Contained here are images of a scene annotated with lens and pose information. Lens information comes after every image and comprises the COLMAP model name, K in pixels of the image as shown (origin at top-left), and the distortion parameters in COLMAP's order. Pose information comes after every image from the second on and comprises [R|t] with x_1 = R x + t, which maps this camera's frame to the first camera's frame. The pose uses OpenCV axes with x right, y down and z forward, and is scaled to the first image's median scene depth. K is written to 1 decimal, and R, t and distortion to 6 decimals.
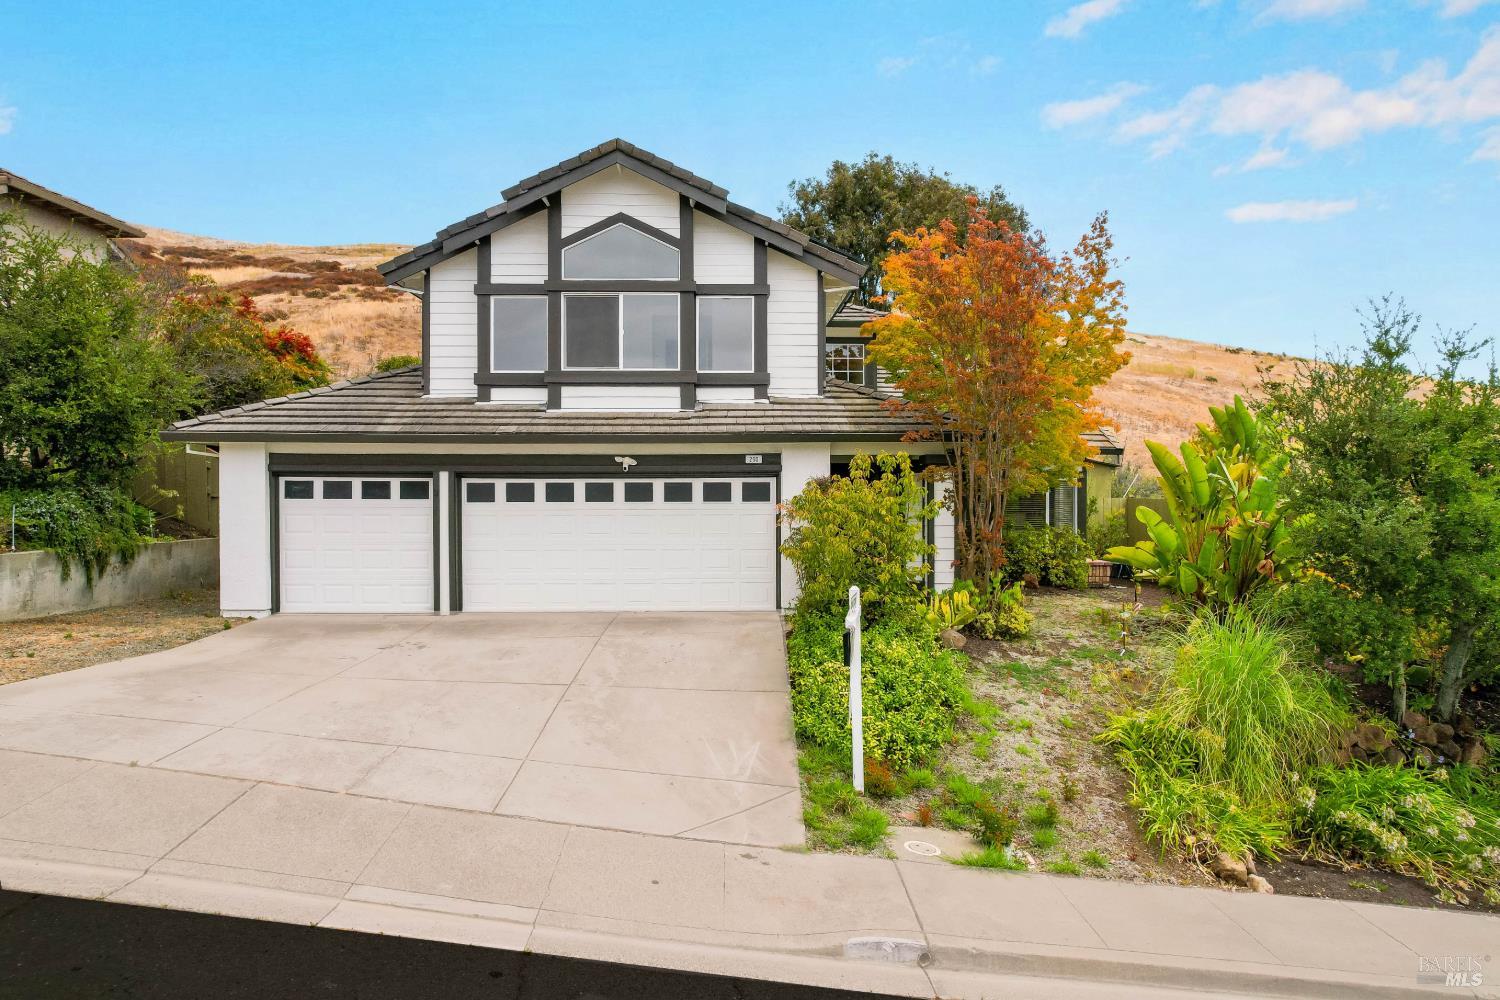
lens RADIAL K [[980.3, 0, 750.0], [0, 980.3, 500.0], [0, 0, 1]] dist [-0.069831, 0.074079]
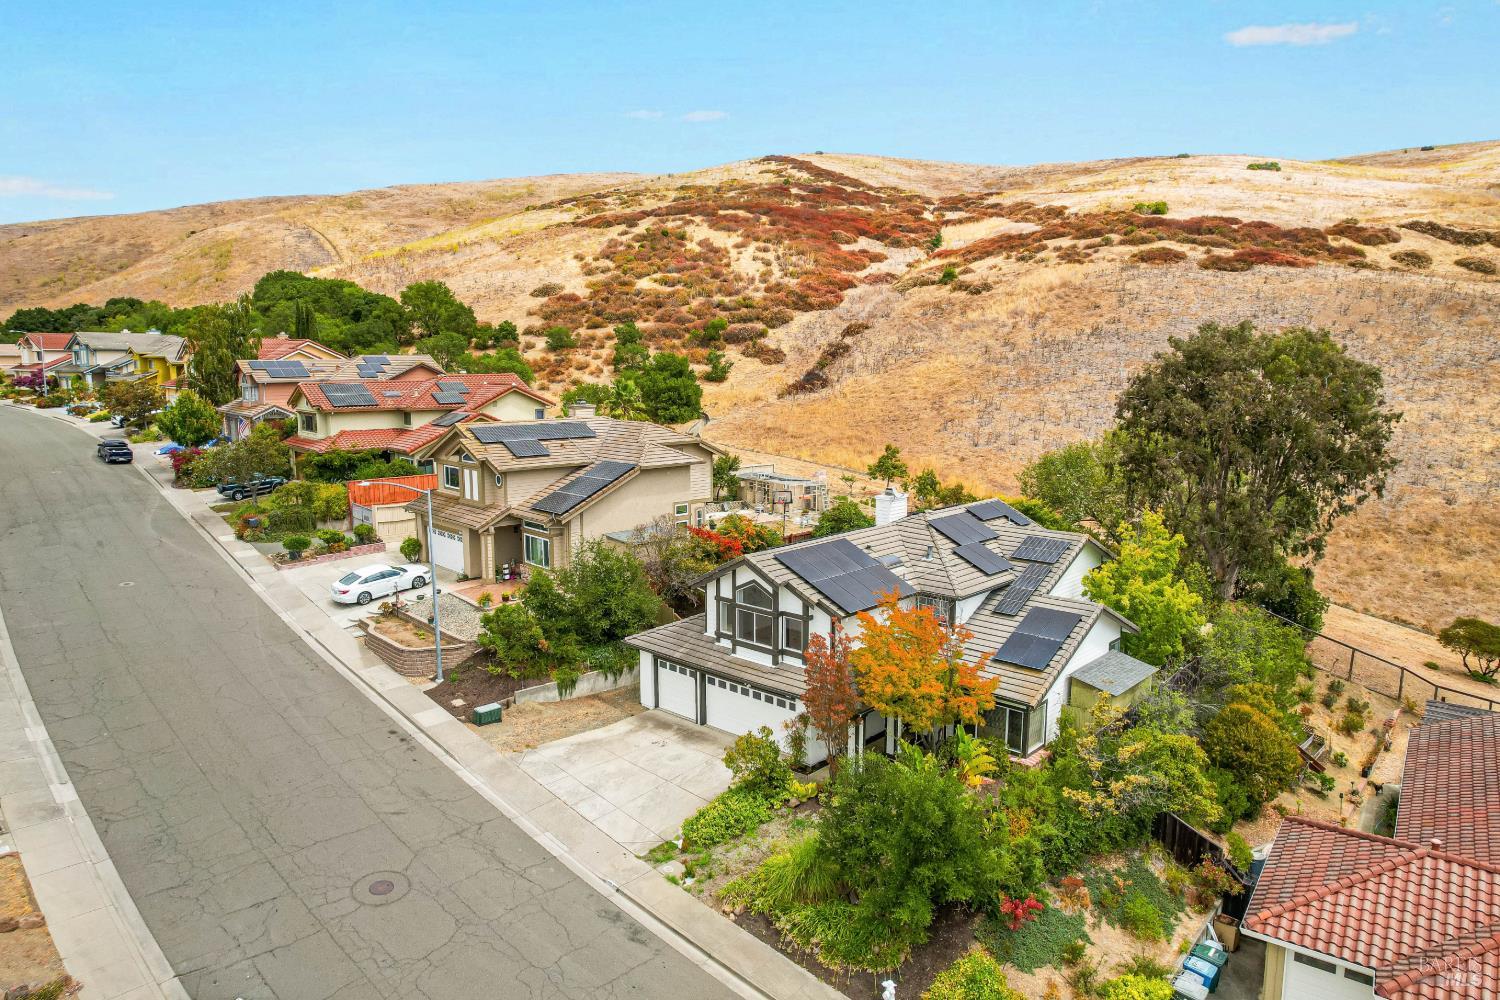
lens RADIAL K [[980.3, 0, 750.0], [0, 980.3, 500.0], [0, 0, 1]] dist [-0.069831, 0.074079]
pose [[0.703507, 0.103105, -0.703170, 1.522585], [-0.001875, 0.989686, 0.143240, -0.832832], [0.710686, -0.099452, 0.696444, -0.642296]]
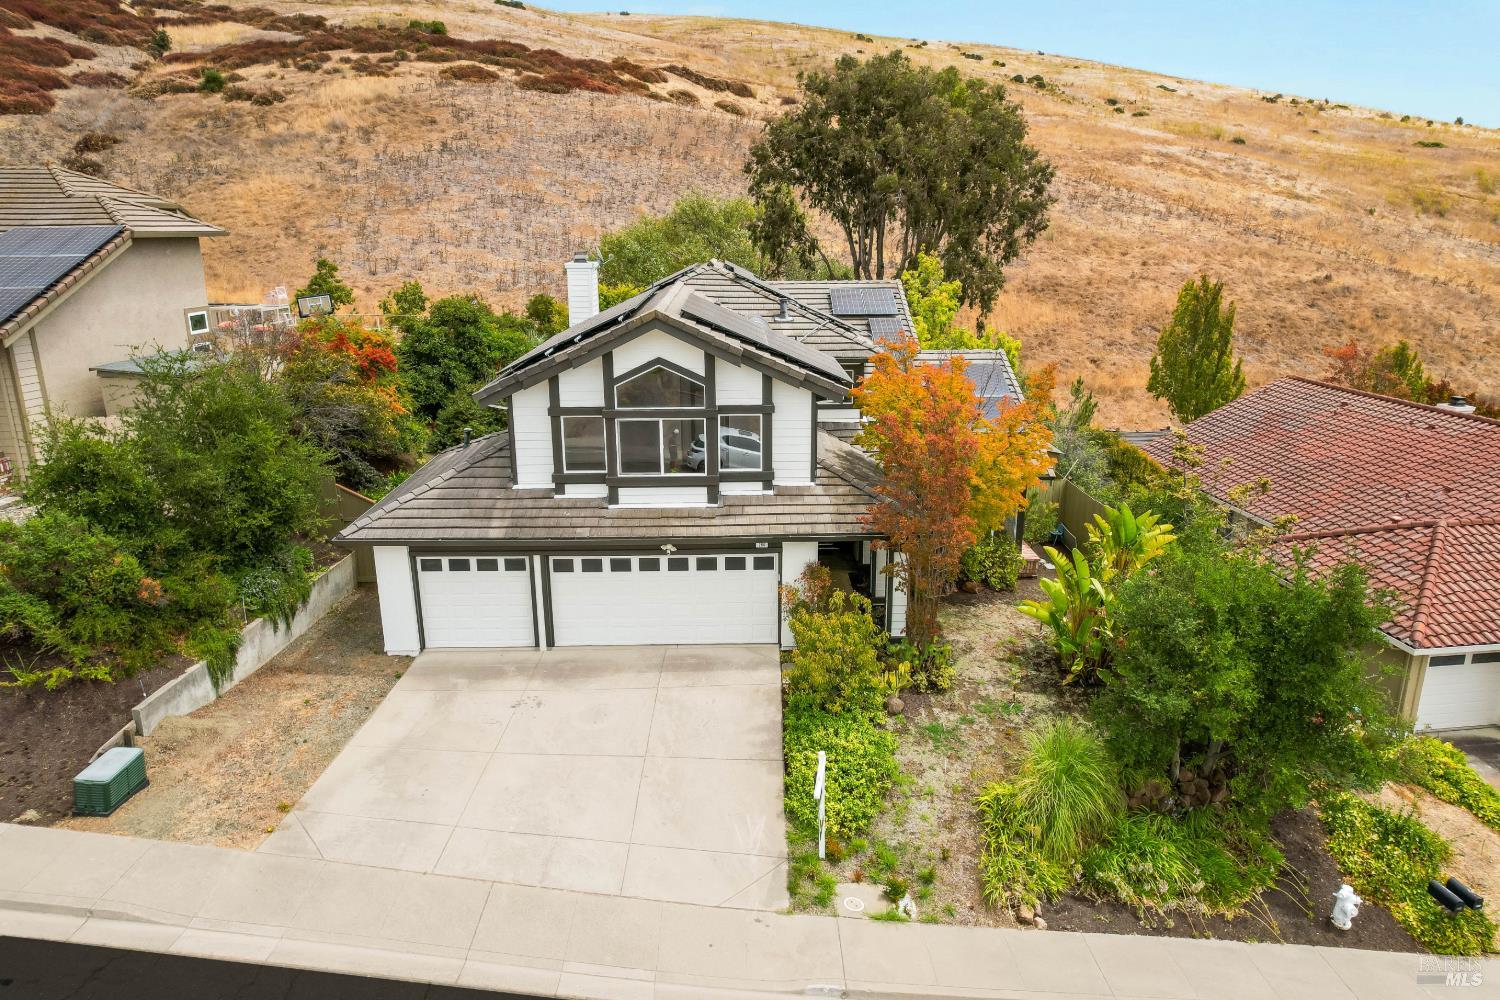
lens RADIAL K [[978.4, 0, 740.8], [0, 978.4, 498.4], [0, 0, 1]] dist [-0.062383, 0.069990]
pose [[0.999823, -0.000996, -0.018797, 0.000206], [0.005959, 0.963987, 0.265882, -0.463699], [0.017855, -0.265947, 0.963822, -0.297164]]
